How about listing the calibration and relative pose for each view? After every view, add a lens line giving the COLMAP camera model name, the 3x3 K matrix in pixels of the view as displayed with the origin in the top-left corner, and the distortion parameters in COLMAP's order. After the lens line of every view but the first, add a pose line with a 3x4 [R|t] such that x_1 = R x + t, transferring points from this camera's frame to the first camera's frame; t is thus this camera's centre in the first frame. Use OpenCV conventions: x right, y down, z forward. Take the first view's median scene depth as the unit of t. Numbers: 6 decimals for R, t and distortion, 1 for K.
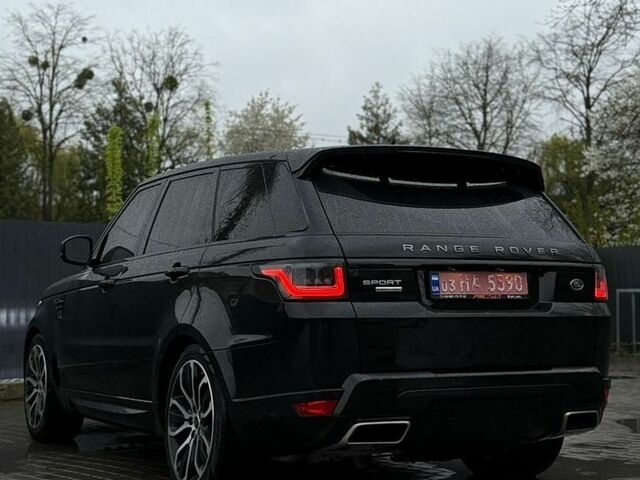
lens RADIAL K [[1092.9, 0, 329.0], [0, 1092.9, 248.4], [0, 0, 1]] dist [0.164546, 0.000000]
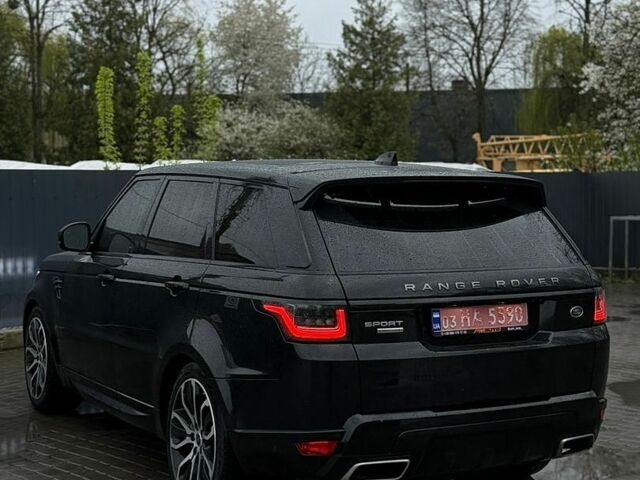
lens RADIAL K [[1092.9, 0, 326.0], [0, 1092.9, 247.9], [0, 0, 1]] dist [0.164546, 0.000000]
pose [[0.999976, 0.004986, 0.004854, -0.008618], [-0.005471, 0.994387, 0.105664, -0.128460], [-0.004300, -0.105688, 0.994390, 0.008024]]
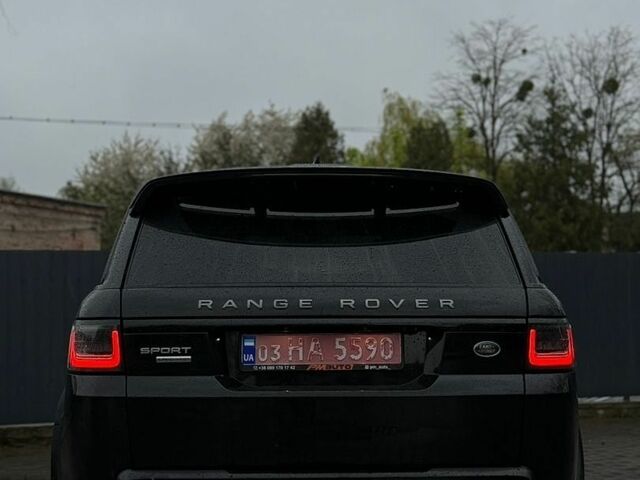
lens RADIAL K [[1092.9, 0, 330.4], [0, 1092.9, 259.2], [0, 0, 1]] dist [0.164546, 0.000000]
pose [[0.905562, -0.021749, -0.423656, 0.429329], [0.022265, 0.999745, -0.003731, -0.024374], [0.423629, -0.006054, 0.905816, 0.314563]]
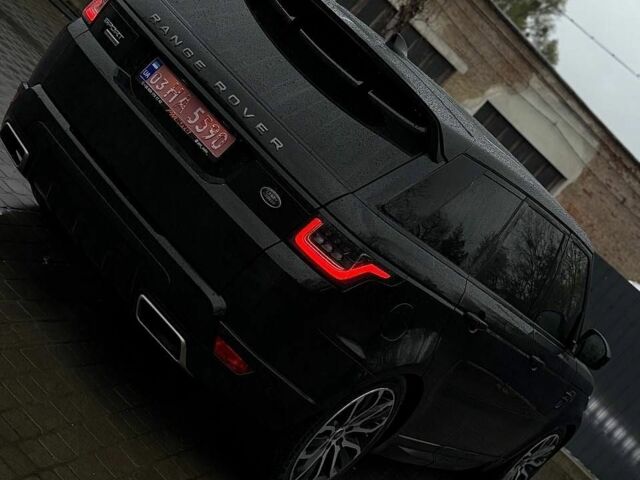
lens RADIAL K [[1117.0, 0, 281.0], [0, 1117.0, 264.7], [0, 0, 1]] dist [0.099125, 0.000000]
pose [[0.316921, 0.494293, -0.809466, 0.868971], [-0.633677, 0.745372, 0.207059, -0.096793], [0.705701, 0.447319, 0.549446, 0.591598]]
